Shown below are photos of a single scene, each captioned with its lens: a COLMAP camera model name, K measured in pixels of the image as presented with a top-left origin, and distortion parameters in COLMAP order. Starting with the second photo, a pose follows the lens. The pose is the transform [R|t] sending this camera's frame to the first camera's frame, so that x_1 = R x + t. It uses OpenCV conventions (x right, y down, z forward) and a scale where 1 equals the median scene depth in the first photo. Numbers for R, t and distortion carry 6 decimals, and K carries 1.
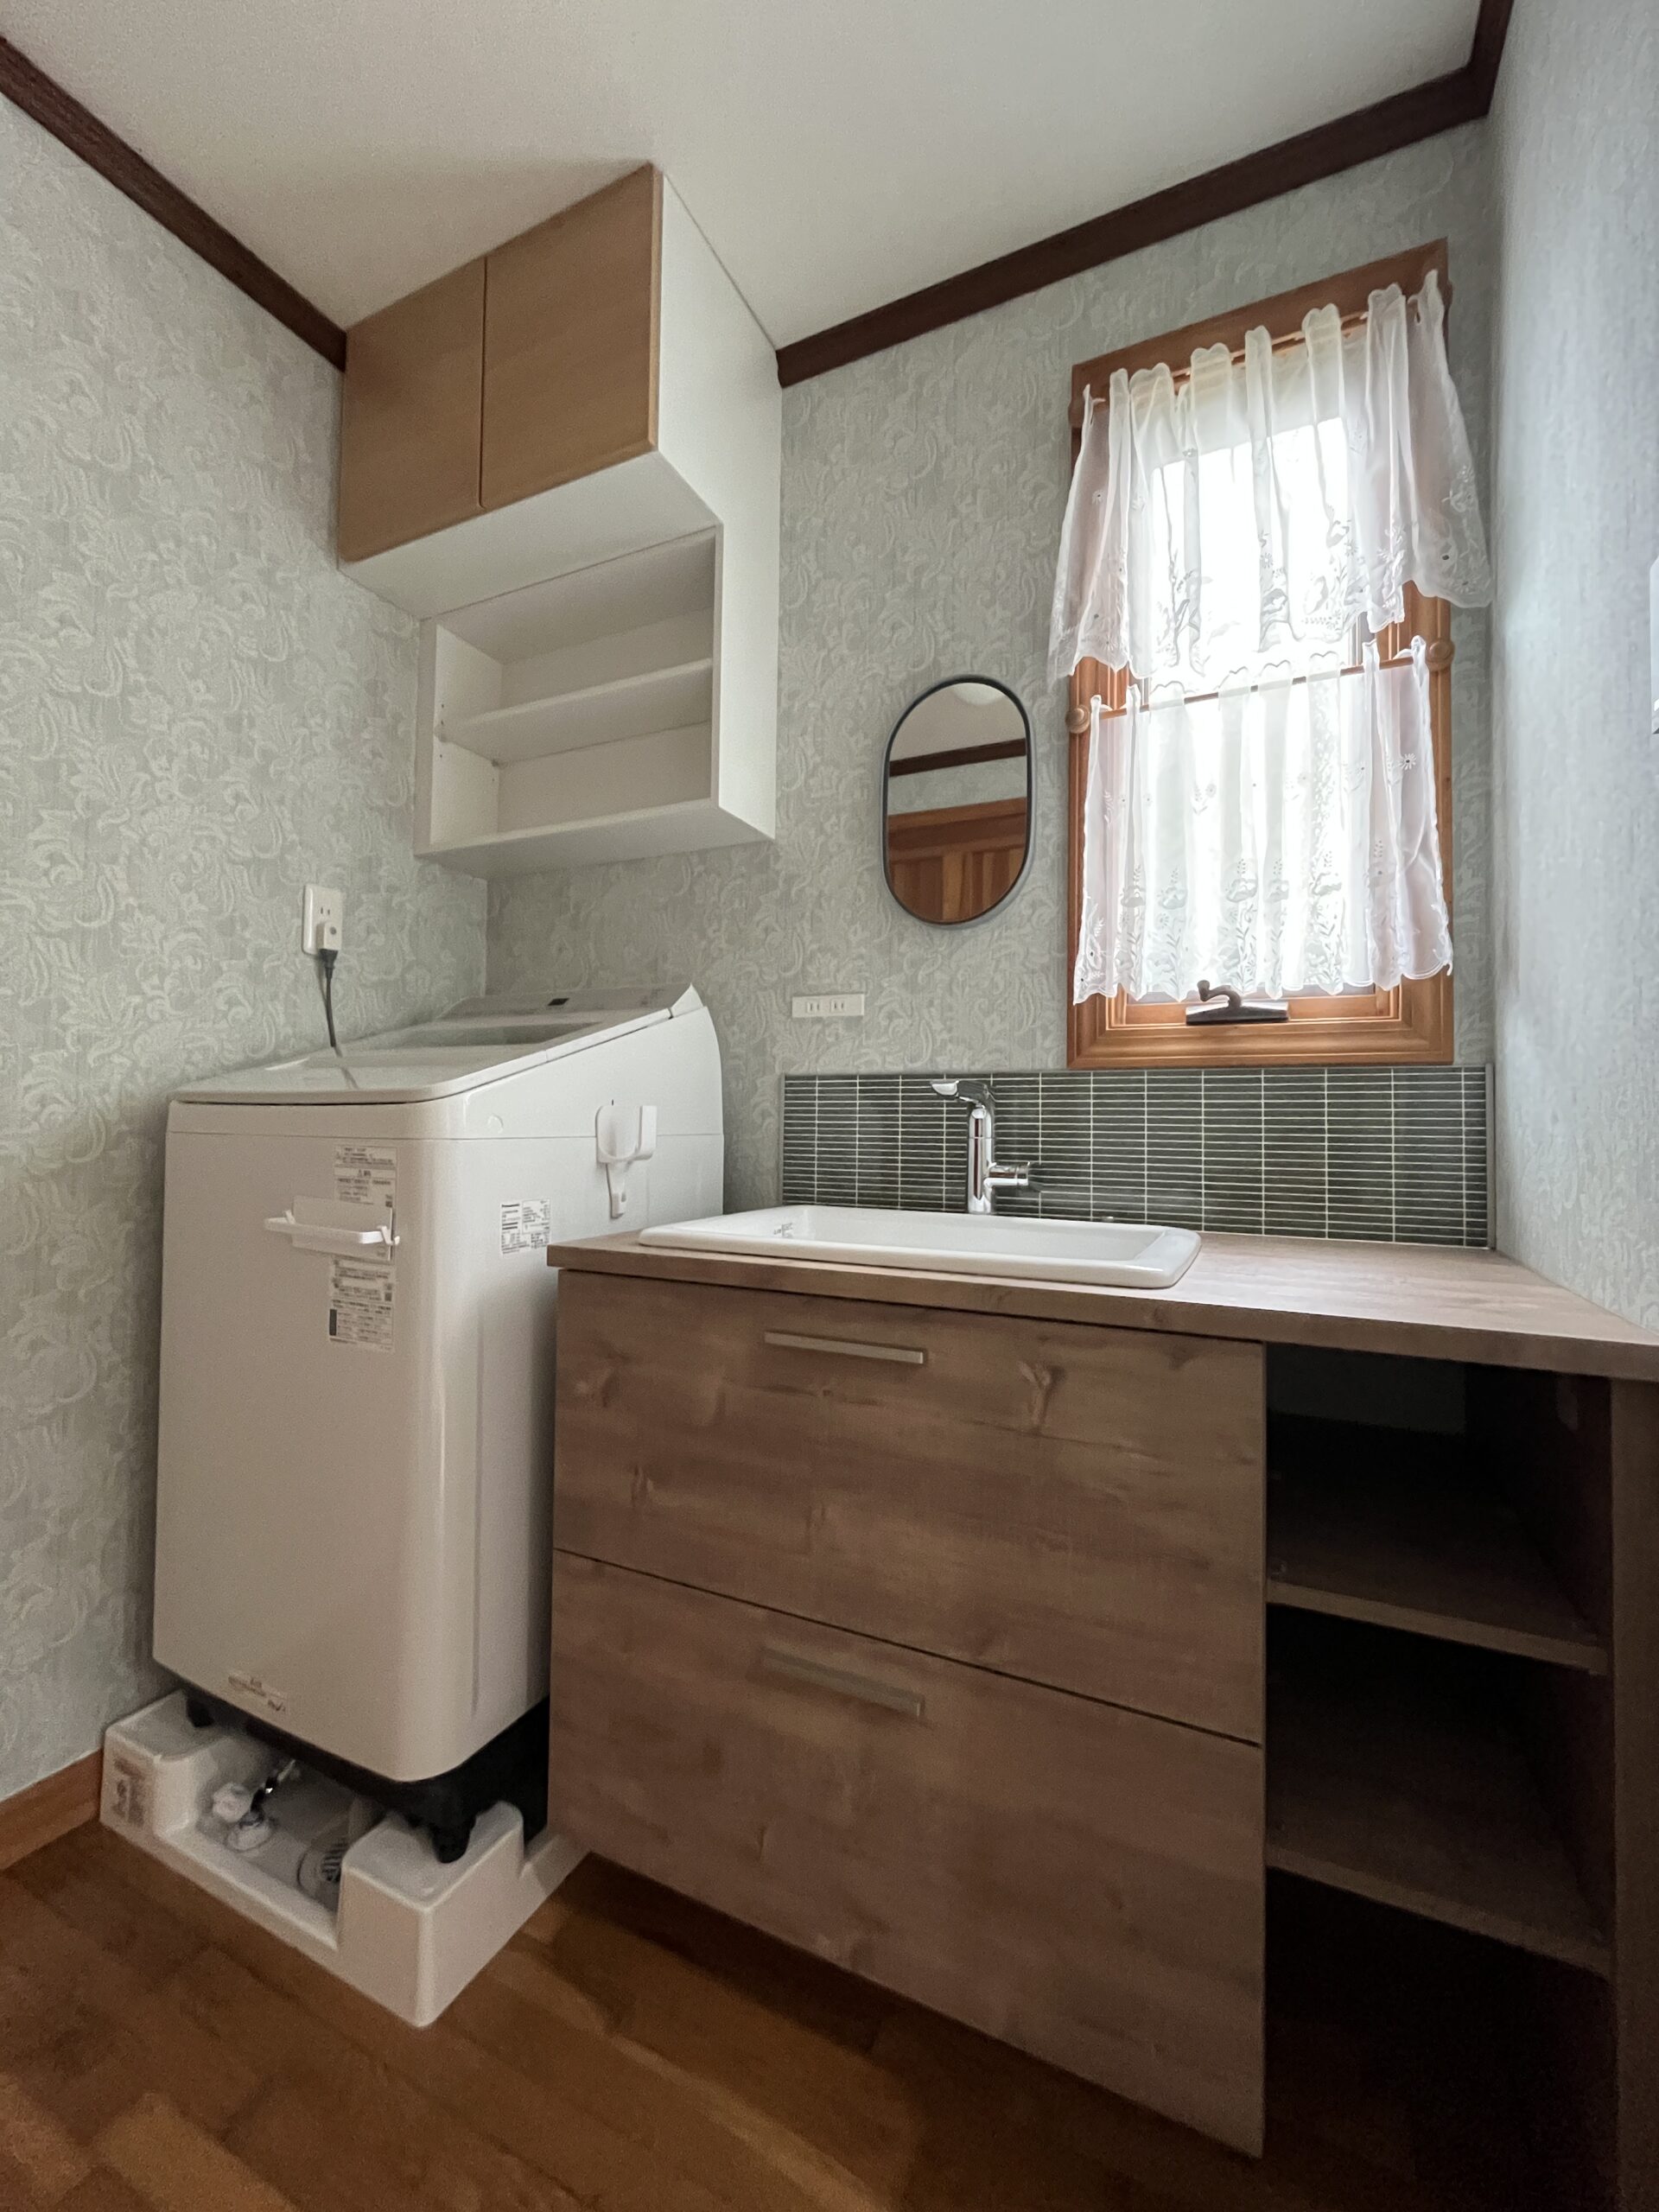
lens RADIAL K [[895.0, 0, 830.3], [0, 895.0, 1101.2], [0, 0, 1]] dist [-0.002355, 0.000401]
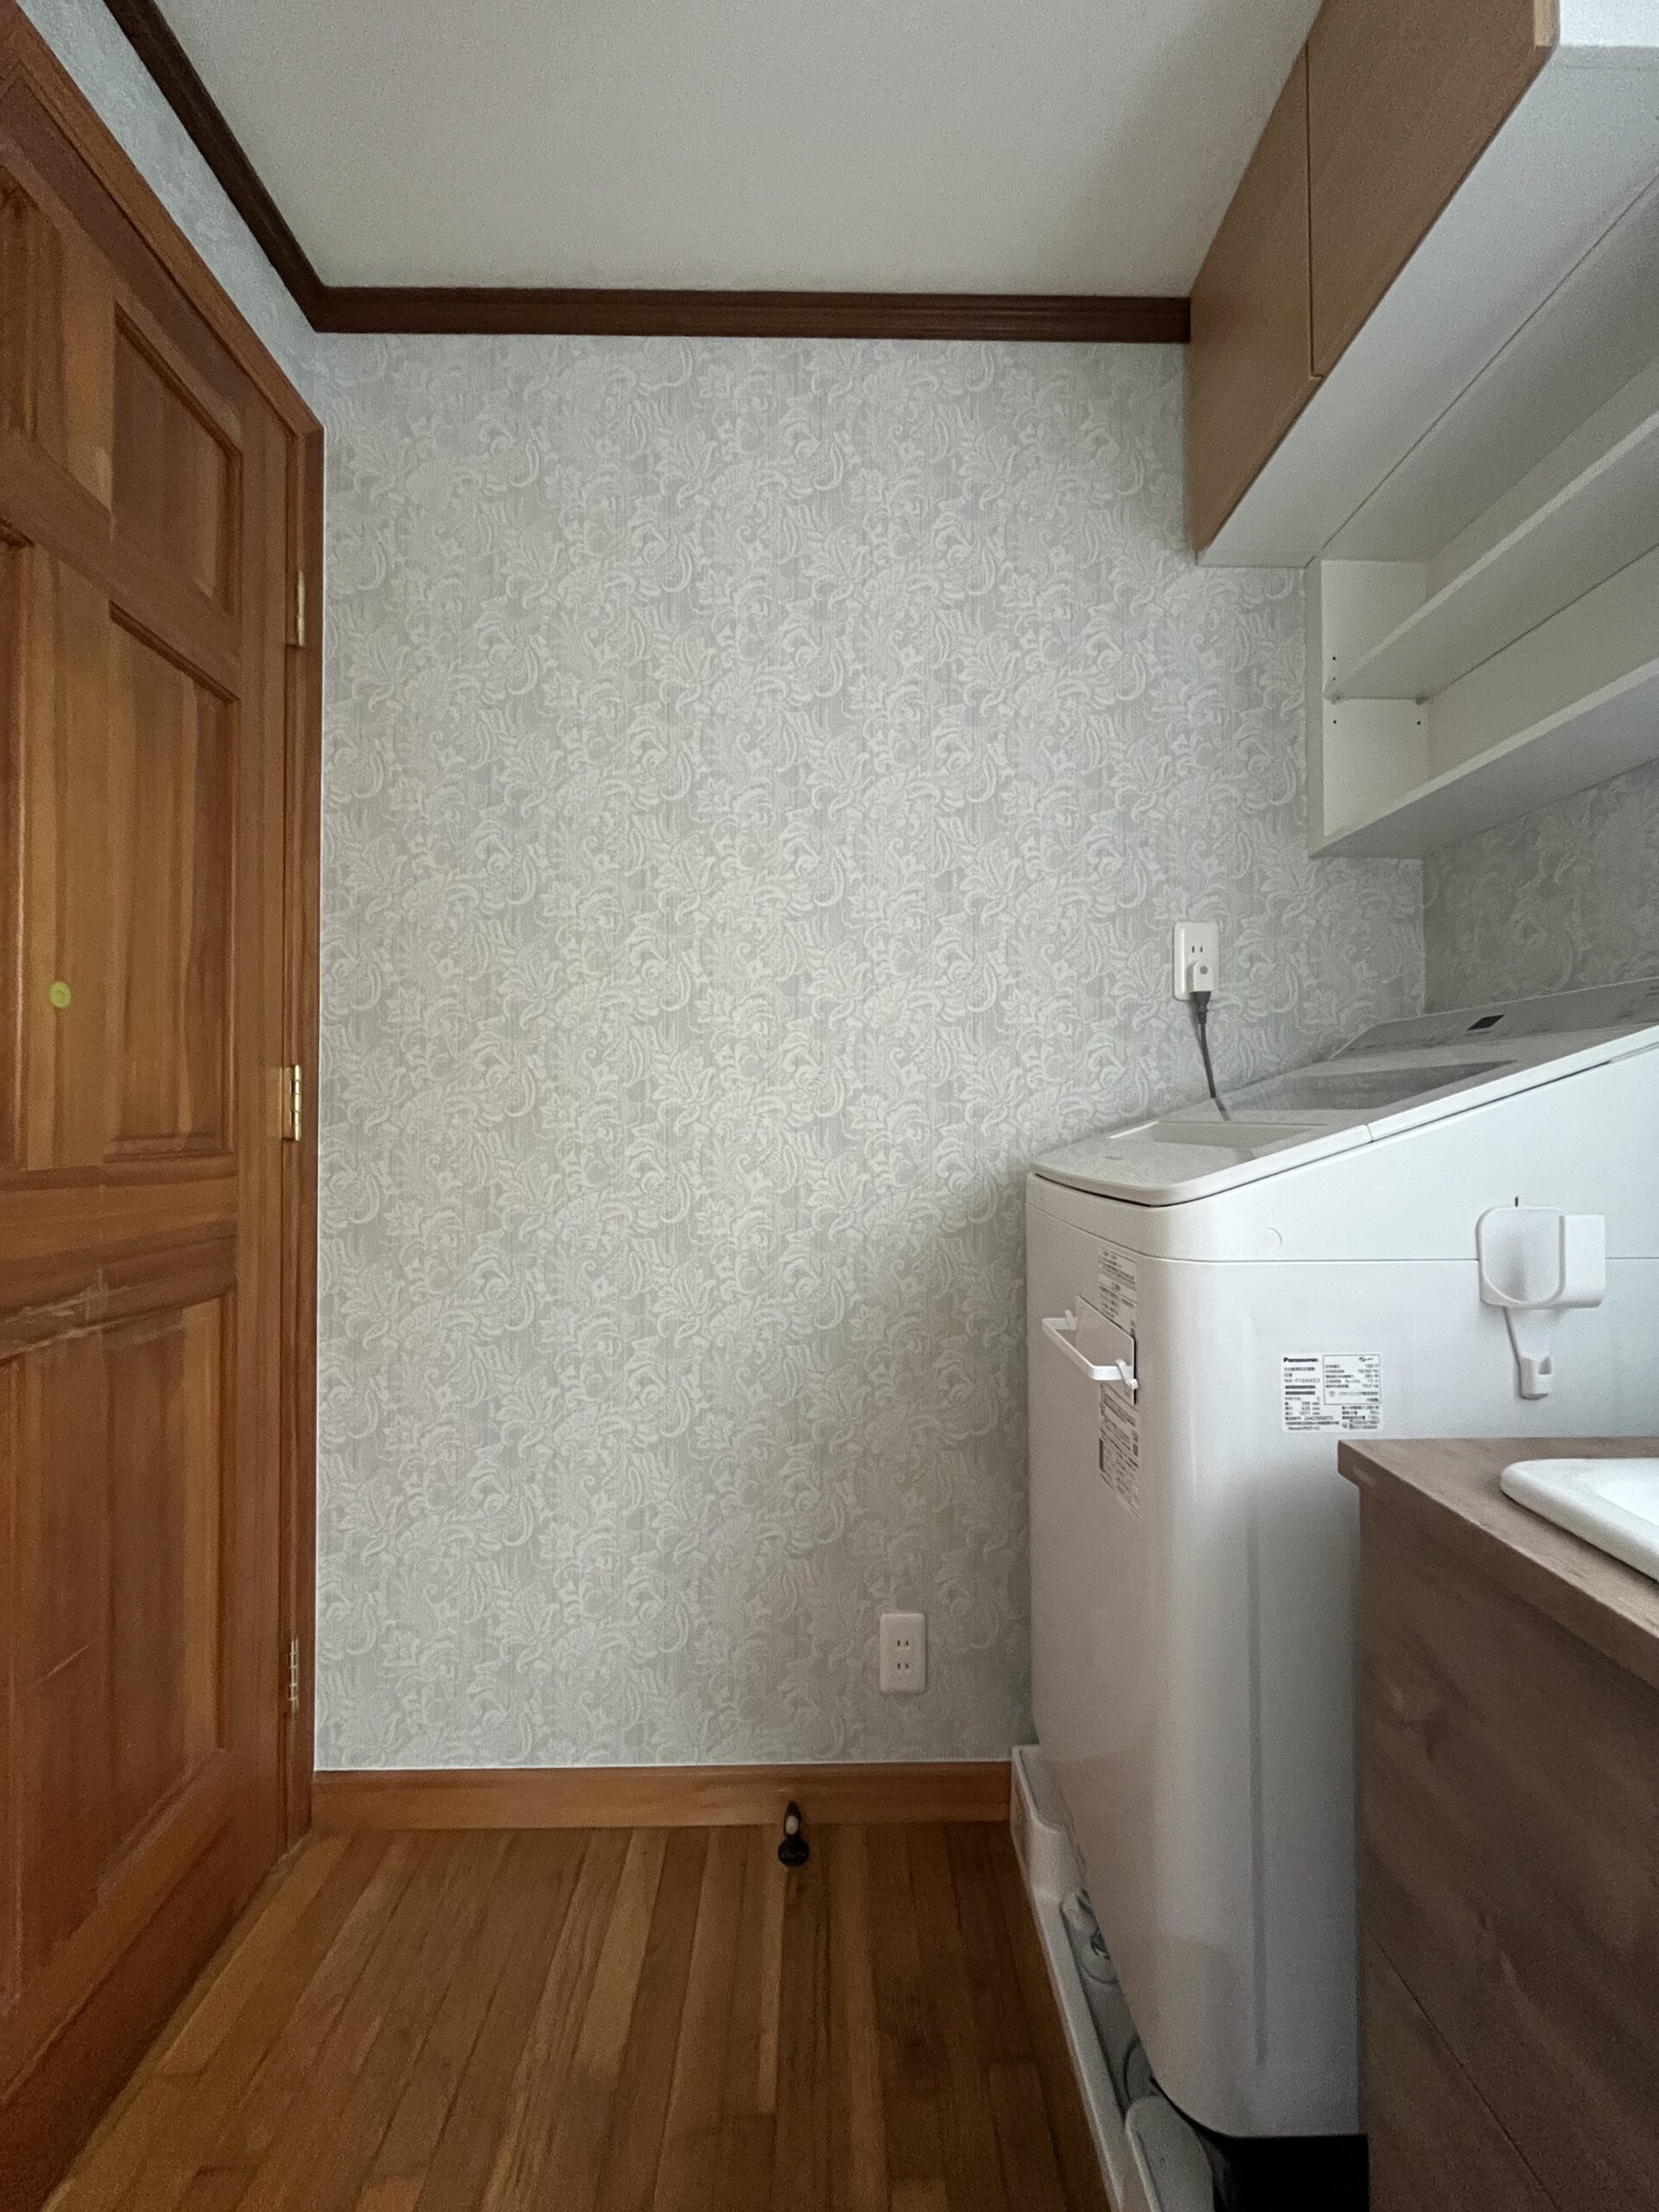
lens RADIAL K [[895.0, 0, 830.4], [0, 895.0, 1103.8], [0, 0, 1]] dist [-0.002355, 0.000401]
pose [[0.452317, -0.027672, -0.891428, 0.067888], [0.031361, 0.999394, -0.015111, -0.057458], [0.891306, -0.021121, 0.452911, 0.273201]]
